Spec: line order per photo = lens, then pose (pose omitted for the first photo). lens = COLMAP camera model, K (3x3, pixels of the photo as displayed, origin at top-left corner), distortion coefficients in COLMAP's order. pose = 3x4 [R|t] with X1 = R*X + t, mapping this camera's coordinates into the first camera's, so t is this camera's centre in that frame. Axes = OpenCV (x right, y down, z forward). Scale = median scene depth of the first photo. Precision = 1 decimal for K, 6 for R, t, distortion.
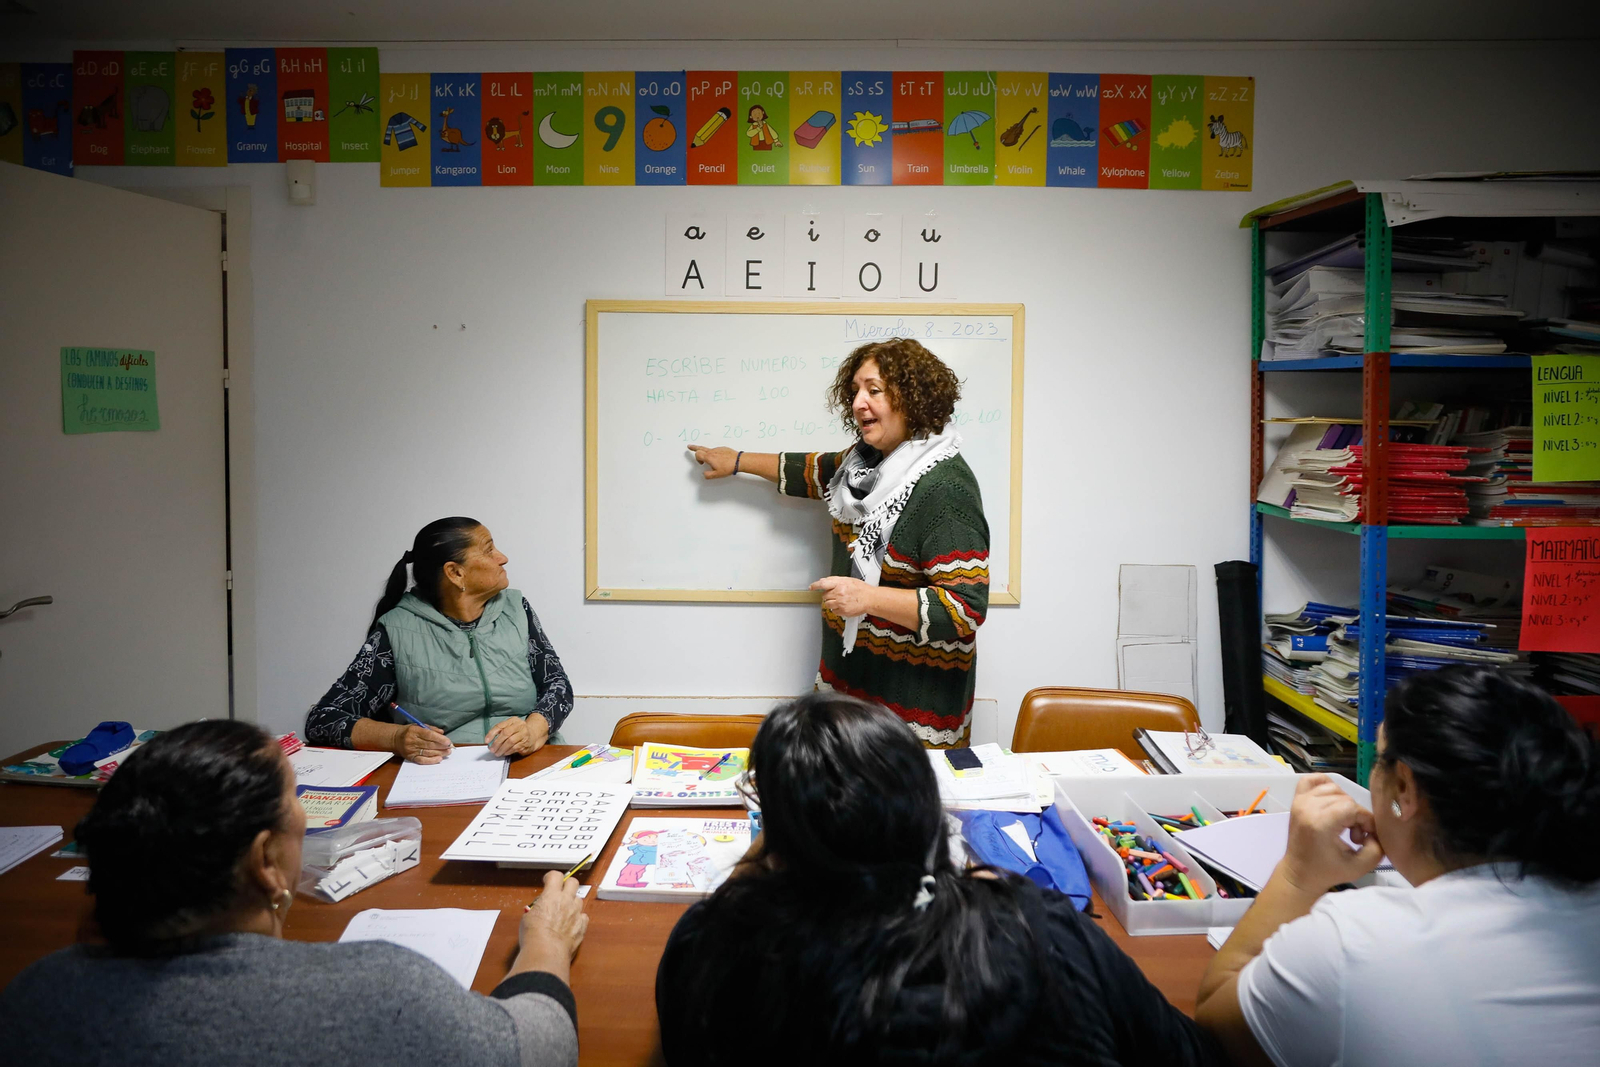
lens RADIAL K [[1071.3, 0, 753.2], [0, 1071.3, 430.6], [0, 0, 1]] dist [-0.003106, 0.001745]
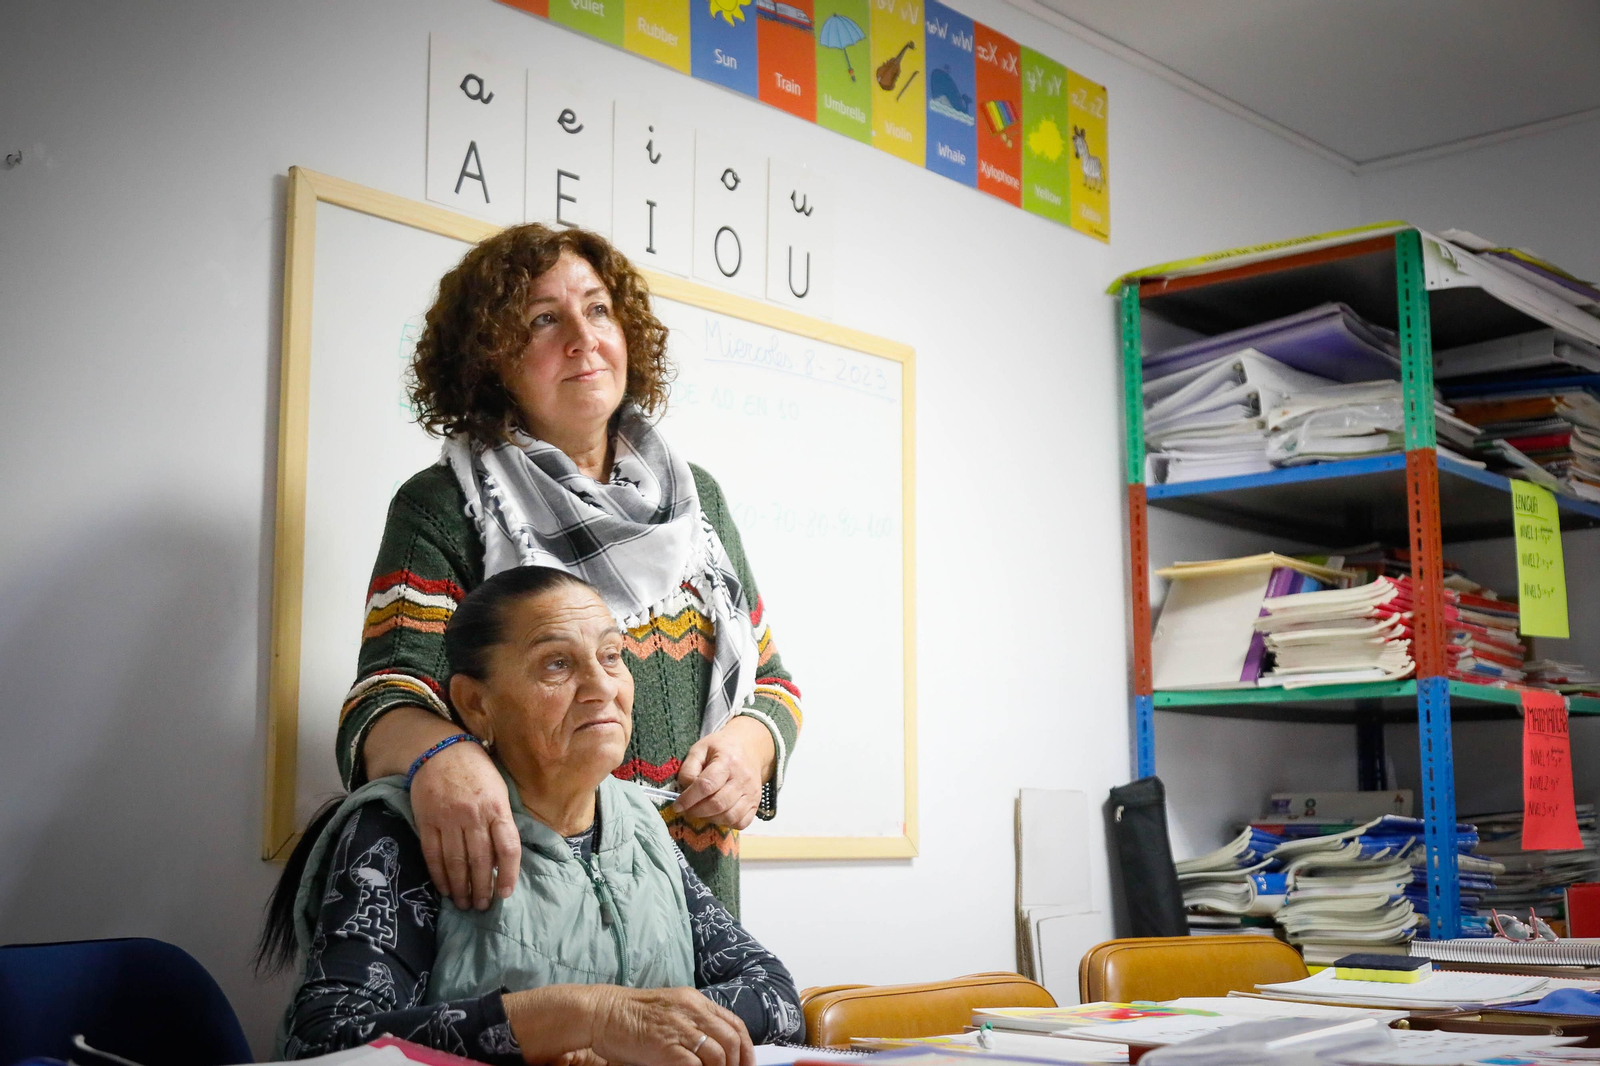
lens RADIAL K [[2031.7, 0, 800.0], [0, 2031.7, 533.0], [0, 0, 1]] dist [0.025967, 0.047356]
pose [[0.662646, 0.103988, 0.741678, -0.620770], [0.026830, 0.986382, -0.162268, 0.166818], [-0.748452, 0.127426, 0.650832, 0.320435]]
